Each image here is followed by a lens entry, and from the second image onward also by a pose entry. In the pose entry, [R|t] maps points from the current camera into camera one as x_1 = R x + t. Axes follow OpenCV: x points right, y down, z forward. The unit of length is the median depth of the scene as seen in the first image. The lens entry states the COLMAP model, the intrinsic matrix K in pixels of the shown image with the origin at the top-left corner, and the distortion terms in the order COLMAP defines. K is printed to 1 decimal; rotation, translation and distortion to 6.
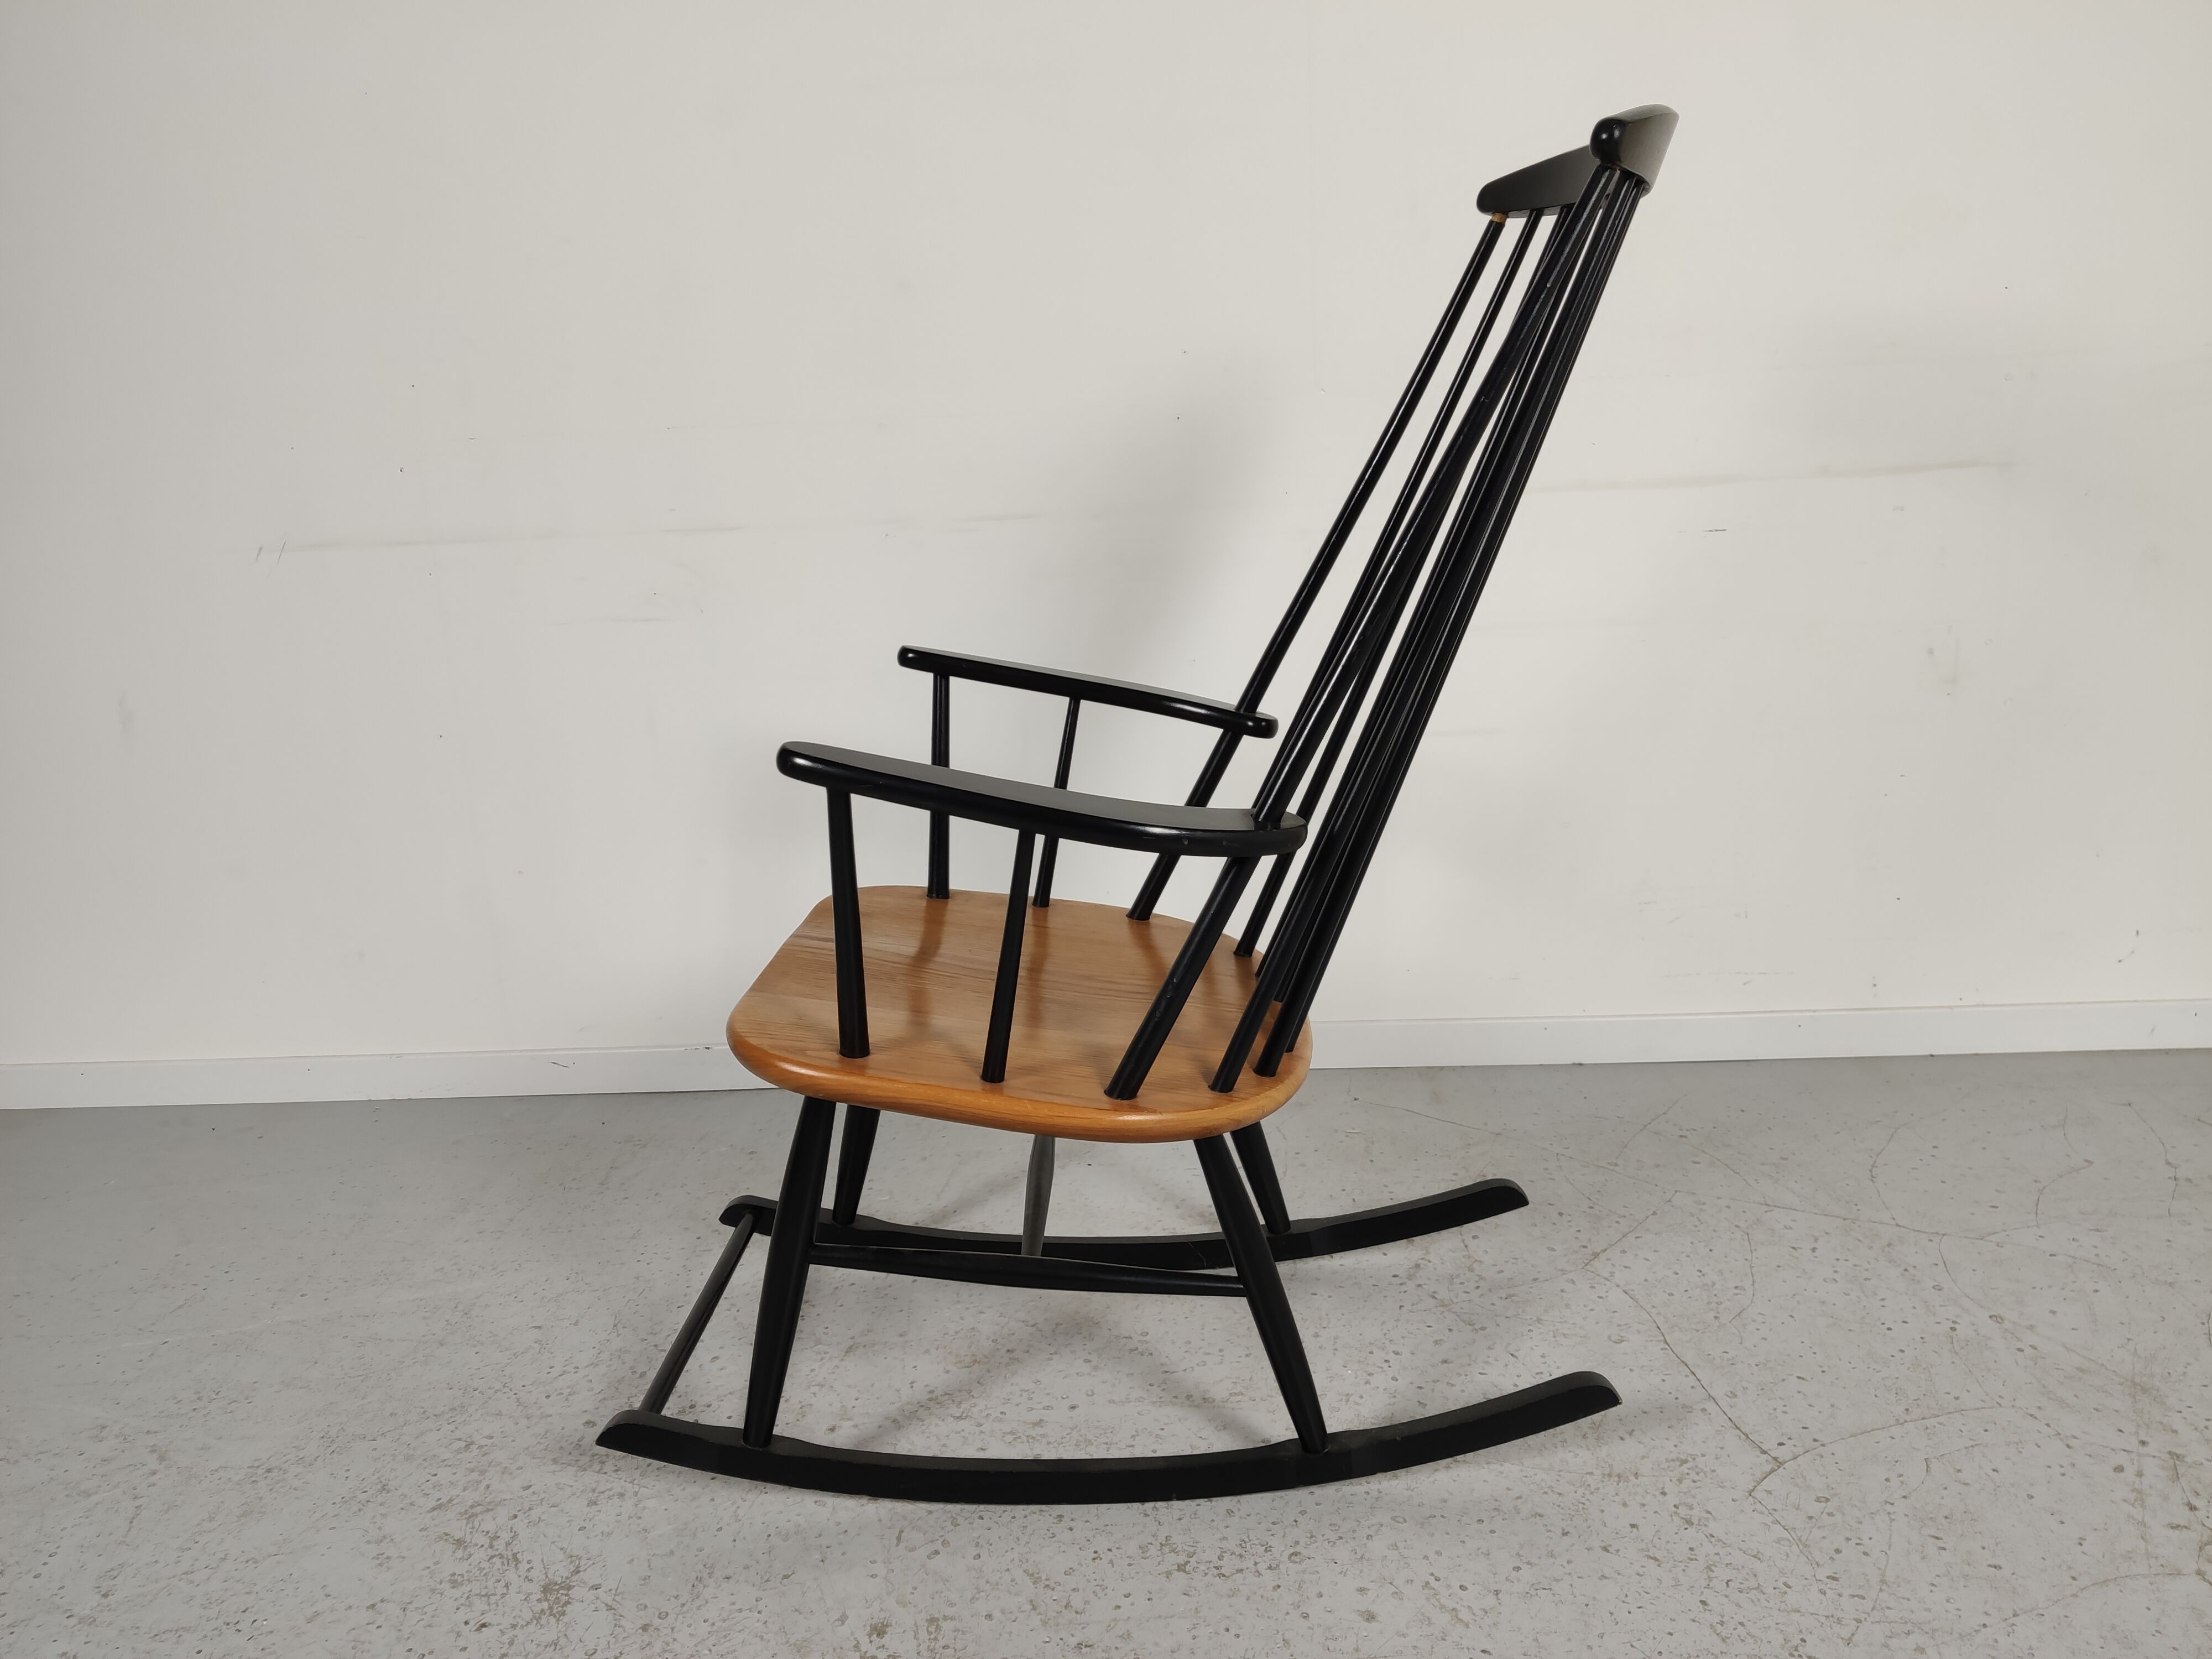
lens RADIAL K [[1683.0, 0, 1106.0], [0, 1683.0, 829.5], [0, 0, 1]] dist [-0.000909, 0.002522]
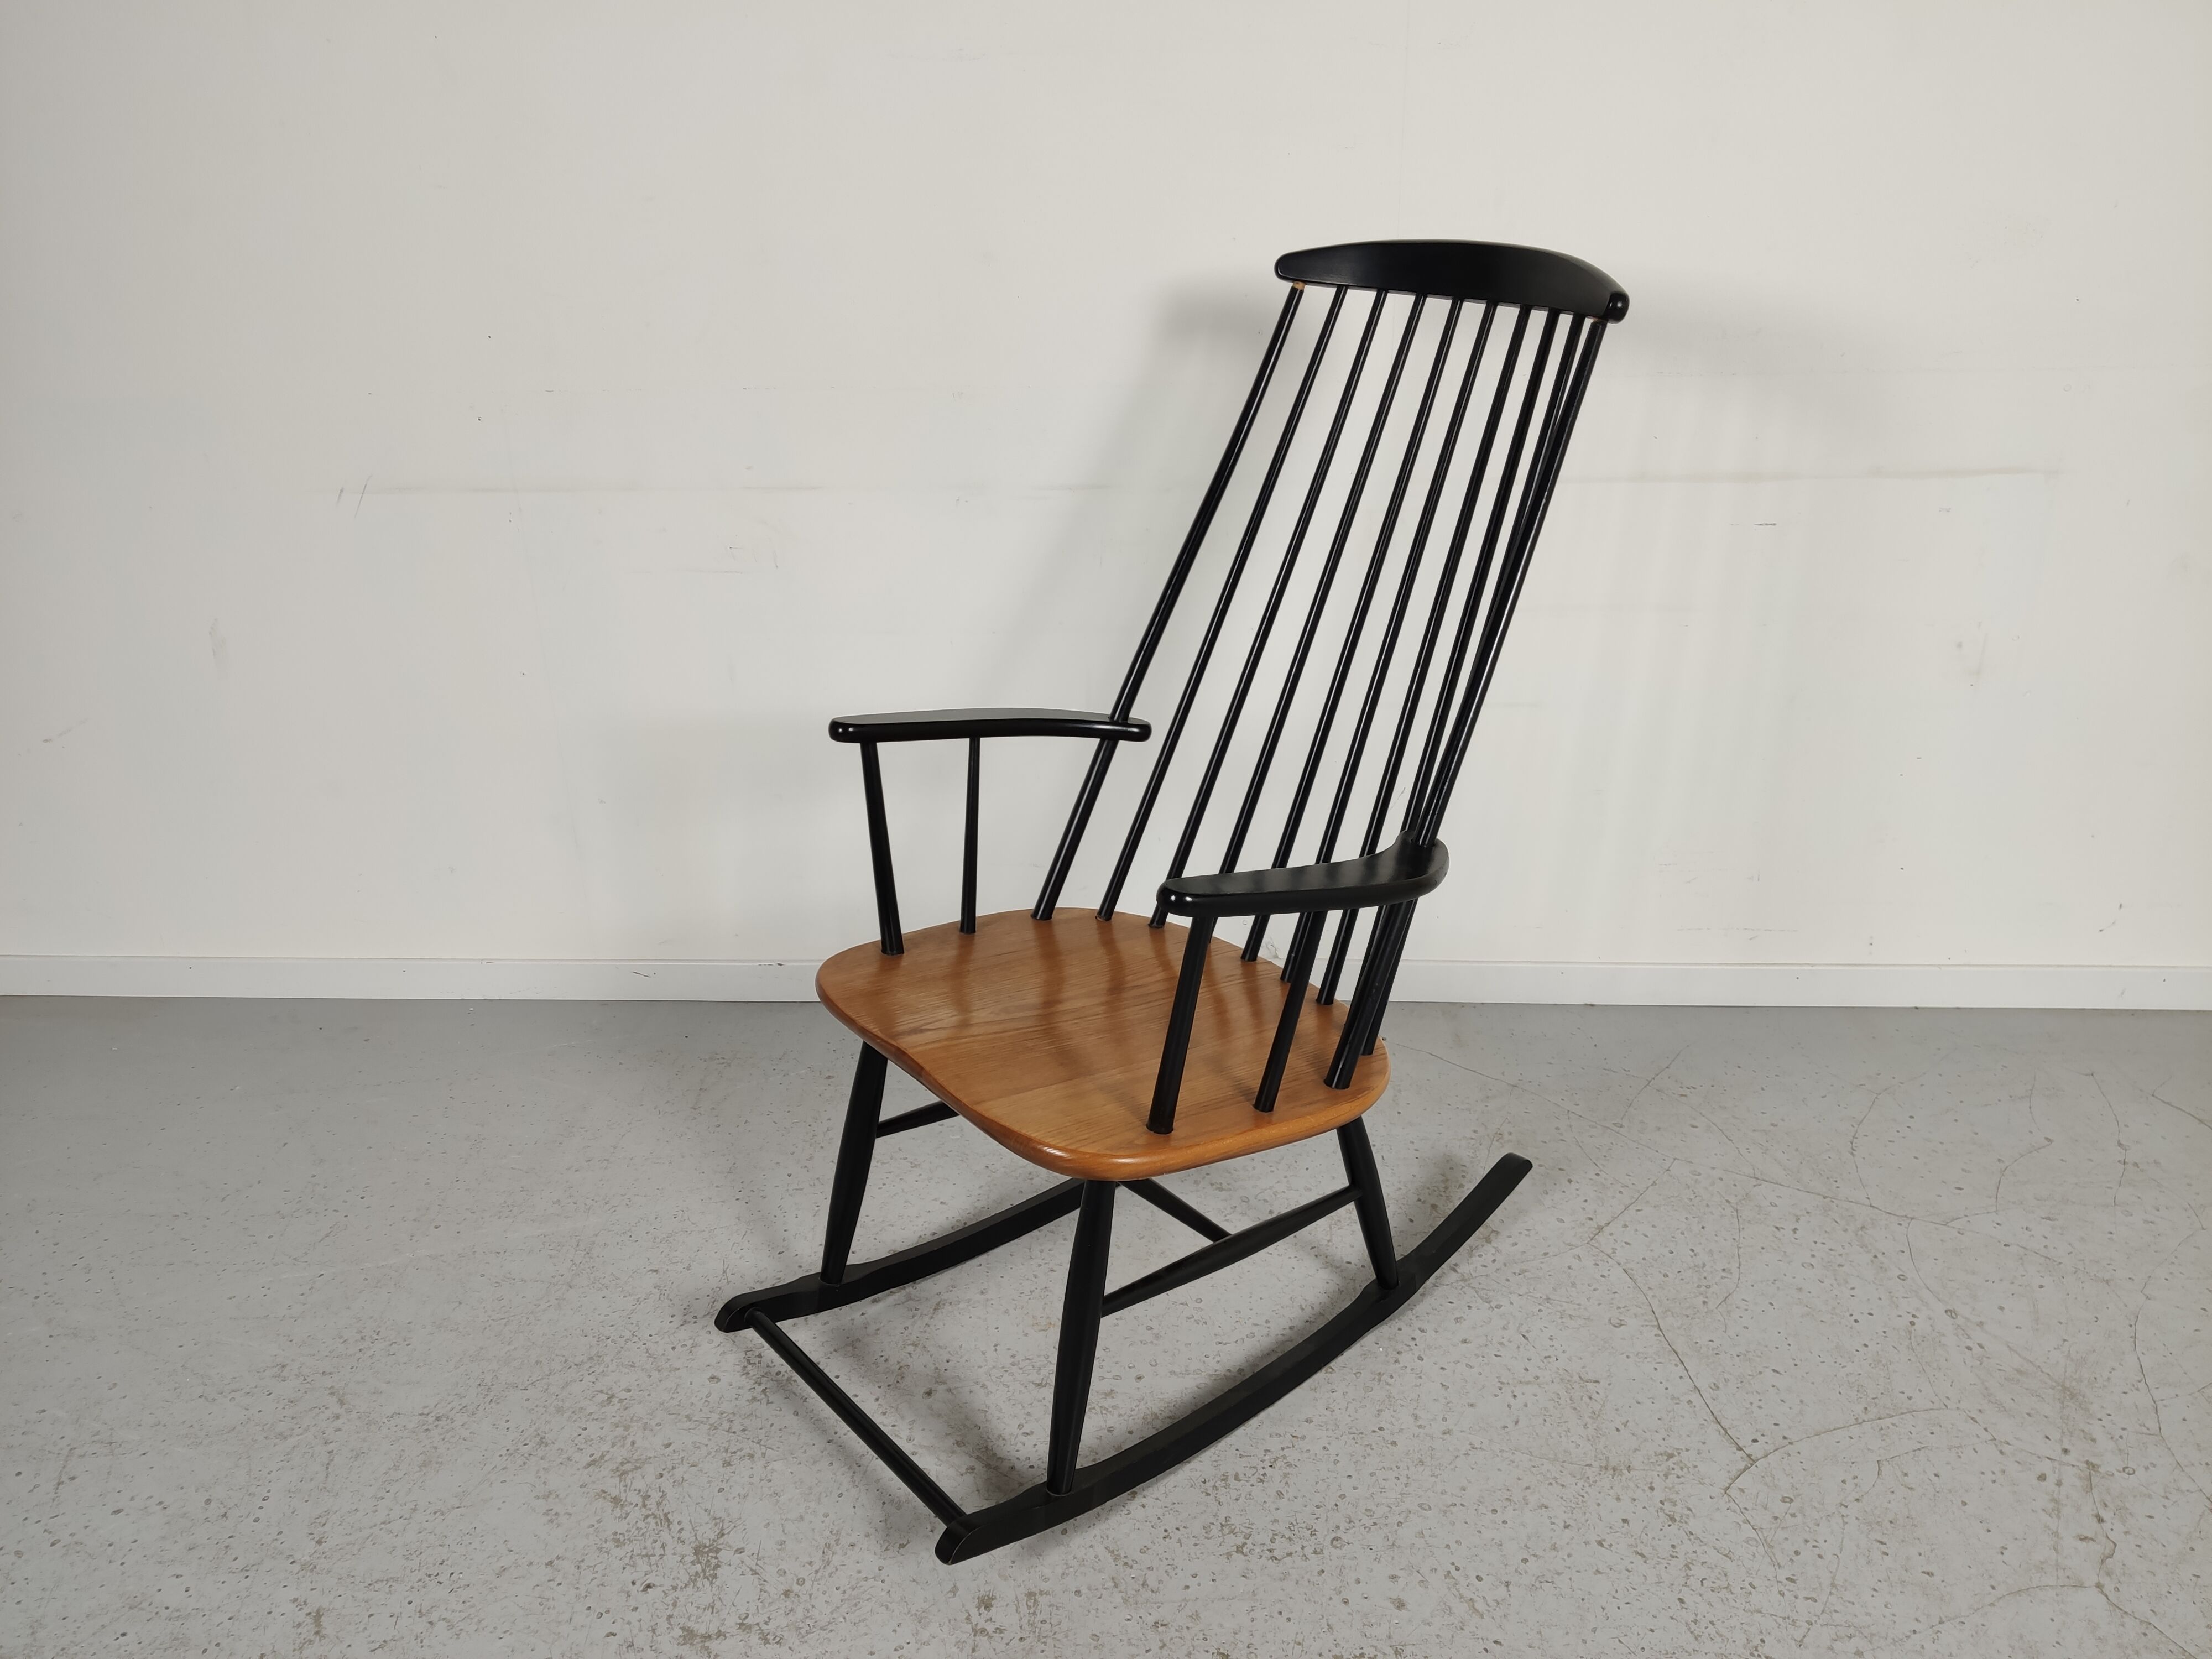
lens RADIAL K [[1679.4, 0, 1106.0], [0, 1679.4, 829.5], [0, 0, 1]] dist [0.004660, -0.008076]
pose [[0.999622, 0.025870, 0.009271, -0.068251], [-0.027092, 0.984249, 0.174700, -0.244354], [-0.004606, -0.174885, 0.984578, -0.064182]]
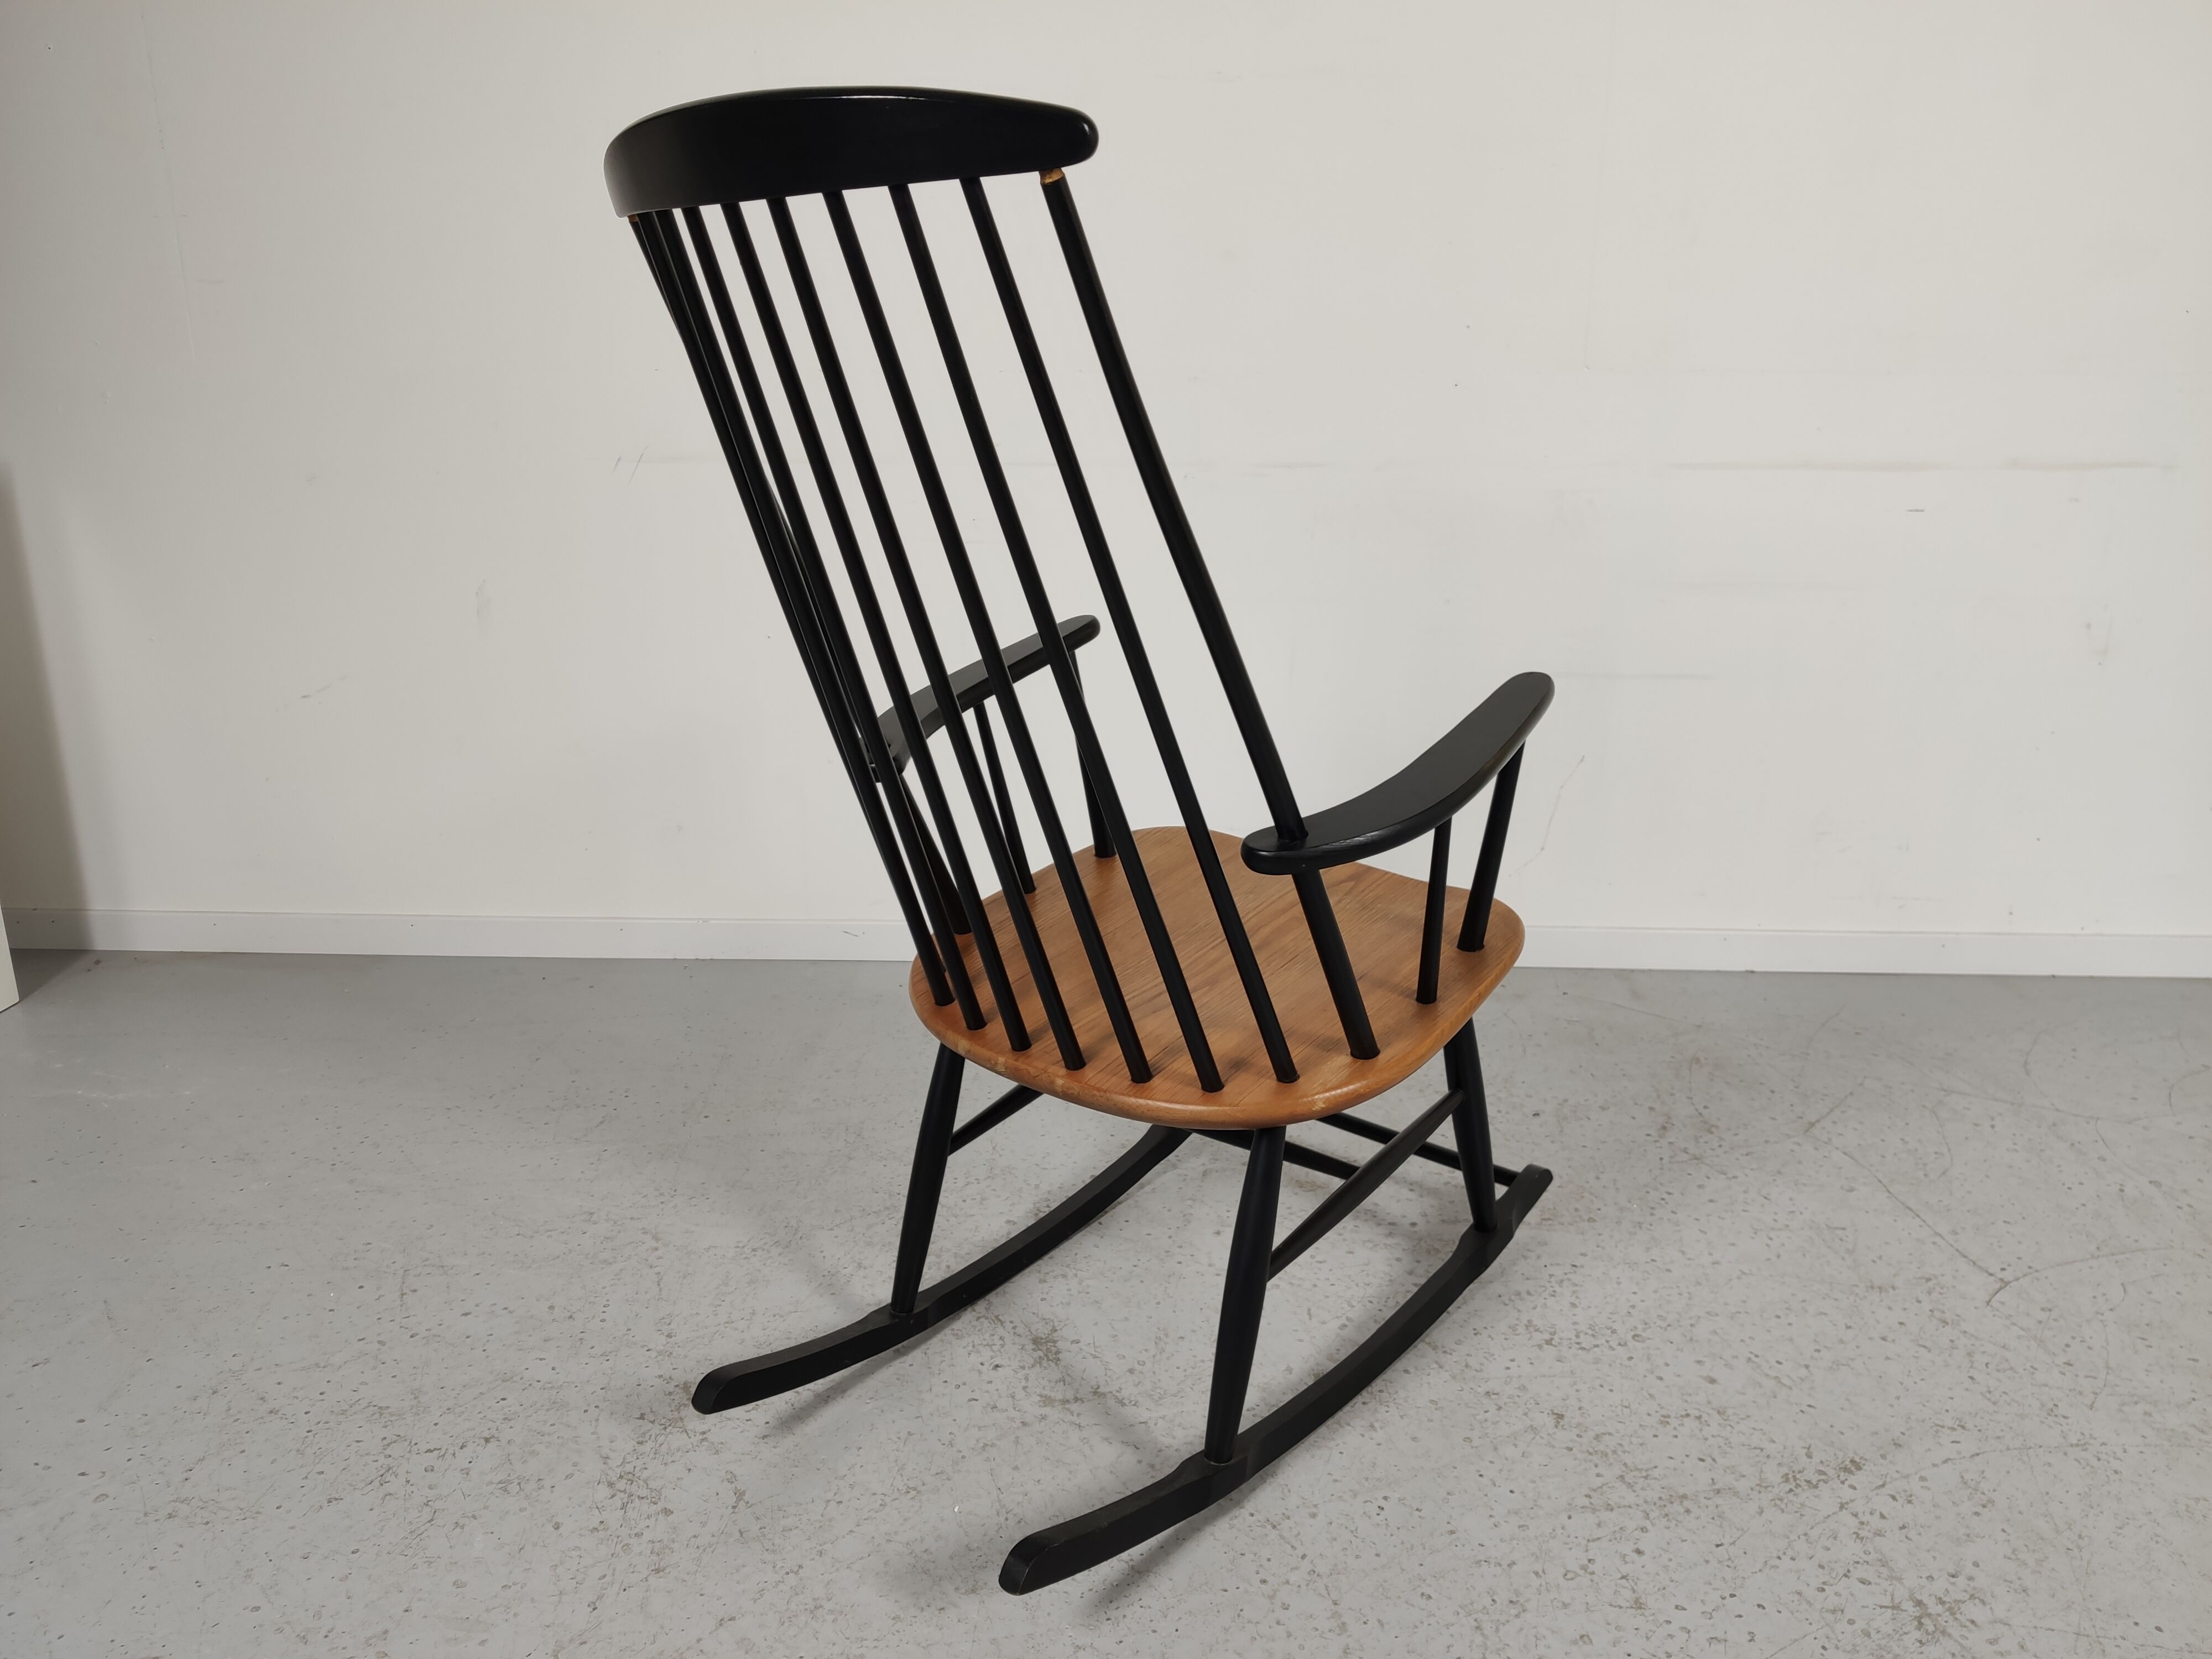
lens RADIAL K [[1683.2, 0, 1106.0], [0, 1683.2, 829.5], [0, 0, 1]] dist [-0.004167, 0.003320]
pose [[0.998541, 0.044304, 0.030867, -0.319842], [-0.045787, 0.997742, 0.049136, 0.011085], [-0.028621, -0.050478, 0.998315, -0.207497]]
